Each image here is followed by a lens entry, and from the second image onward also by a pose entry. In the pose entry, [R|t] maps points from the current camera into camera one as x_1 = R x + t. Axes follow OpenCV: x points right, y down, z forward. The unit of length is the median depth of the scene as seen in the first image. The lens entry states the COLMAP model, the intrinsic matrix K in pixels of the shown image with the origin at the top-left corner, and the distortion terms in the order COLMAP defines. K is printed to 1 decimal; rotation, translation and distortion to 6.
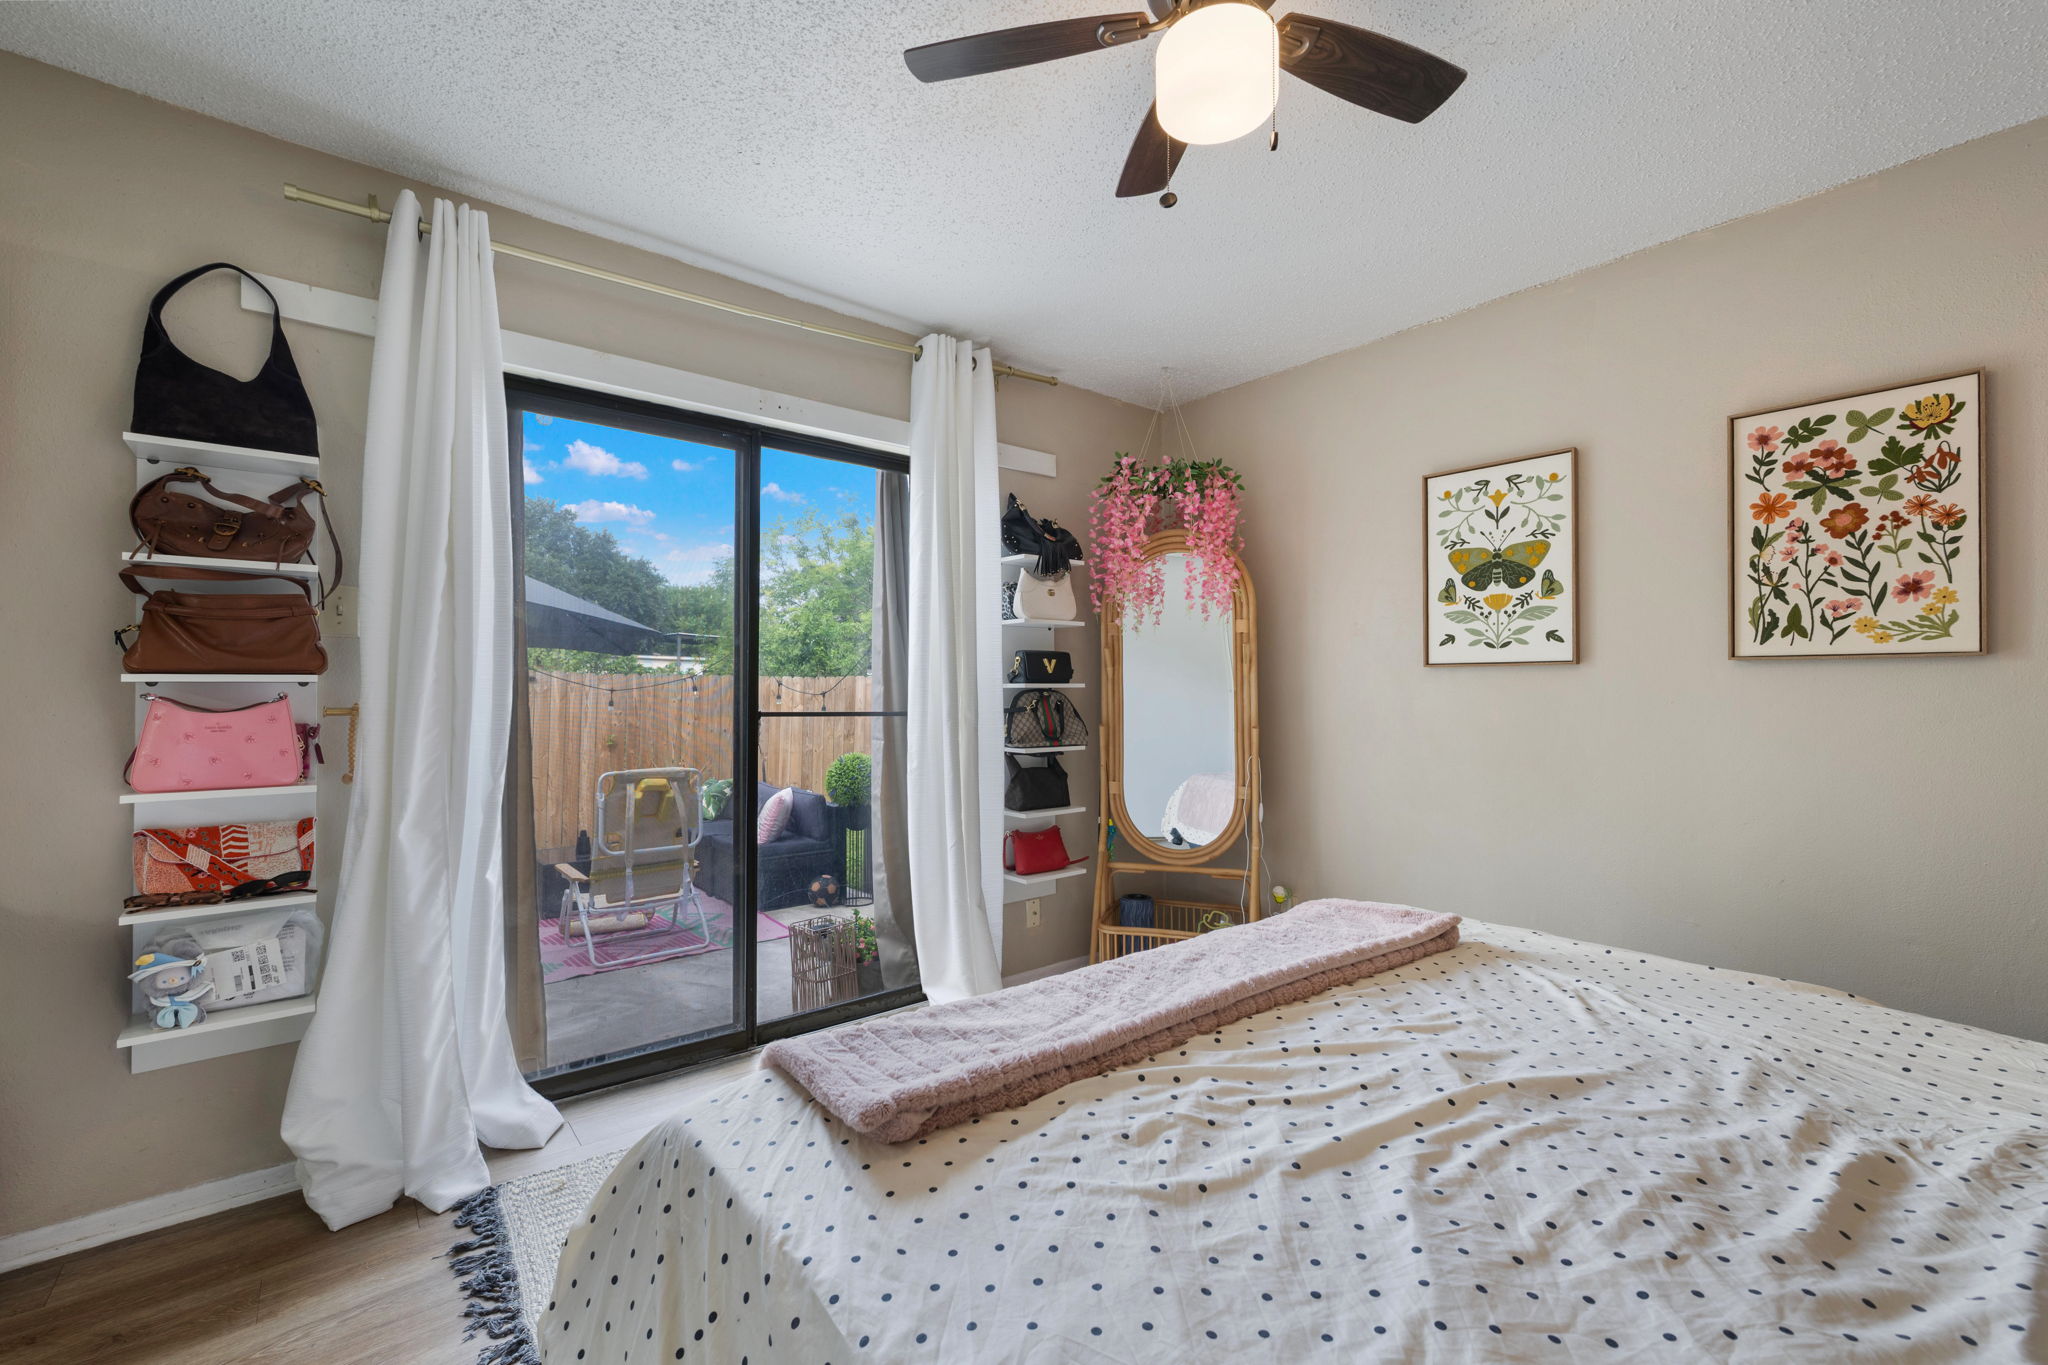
lens RADIAL K [[864.3, 0, 1030.7], [0, 864.3, 681.3], [0, 0, 1]] dist [-0.001599, -0.000355]
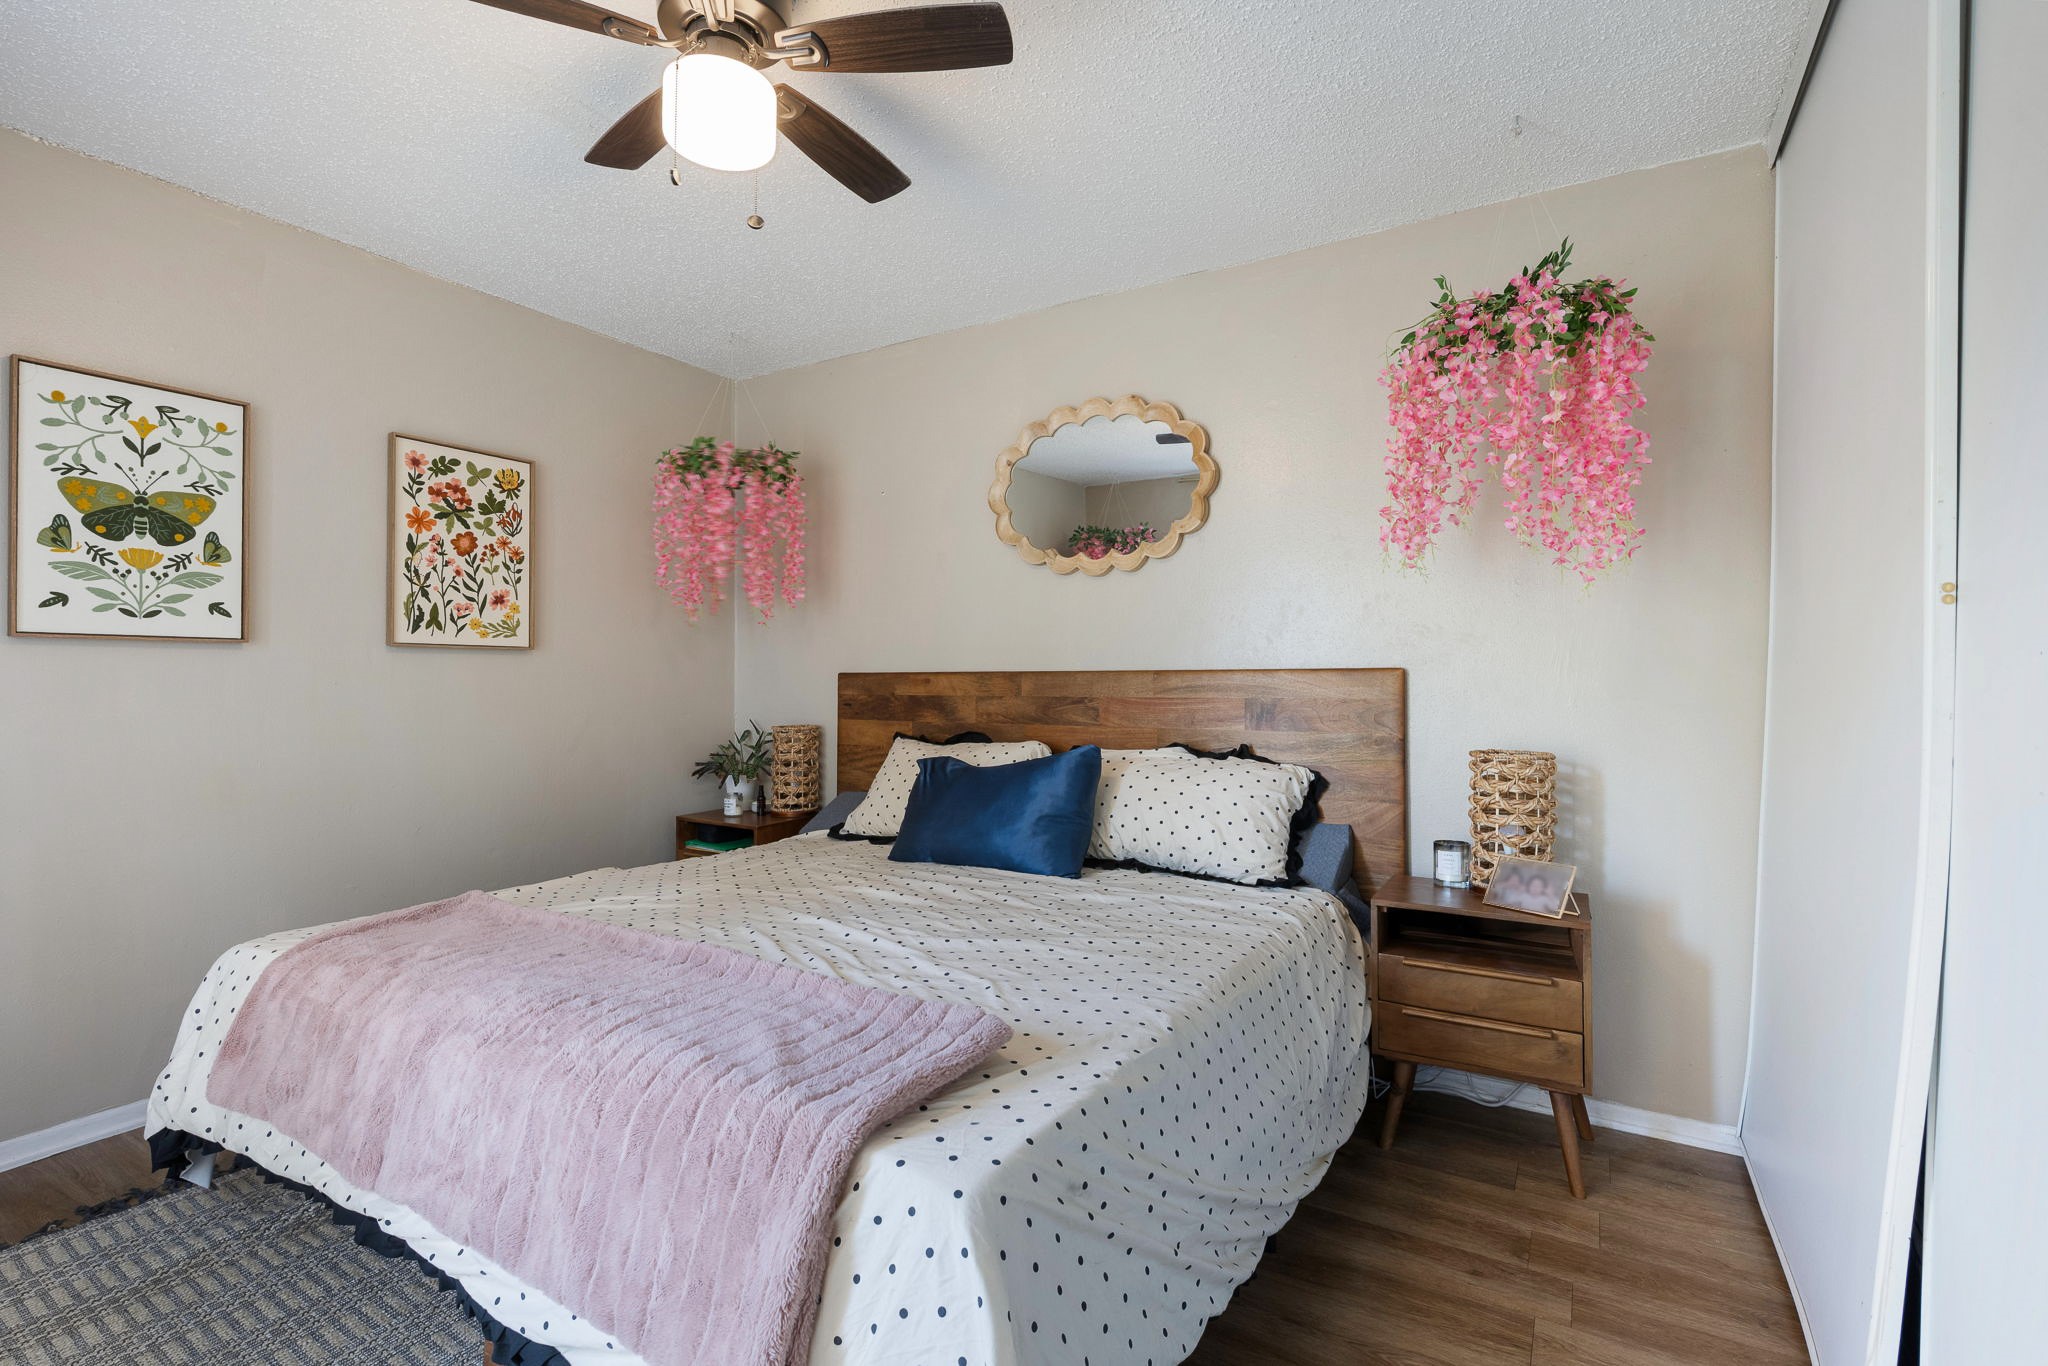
lens RADIAL K [[864.3, 0, 1032.2], [0, 864.3, 684.7], [0, 0, 1]] dist [-0.001599, -0.000355]
pose [[-0.318305, -0.004144, 0.947979, -0.558966], [-0.003653, 0.999988, 0.003145, 0.021106], [-0.947981, -0.002462, -0.318317, 0.575673]]
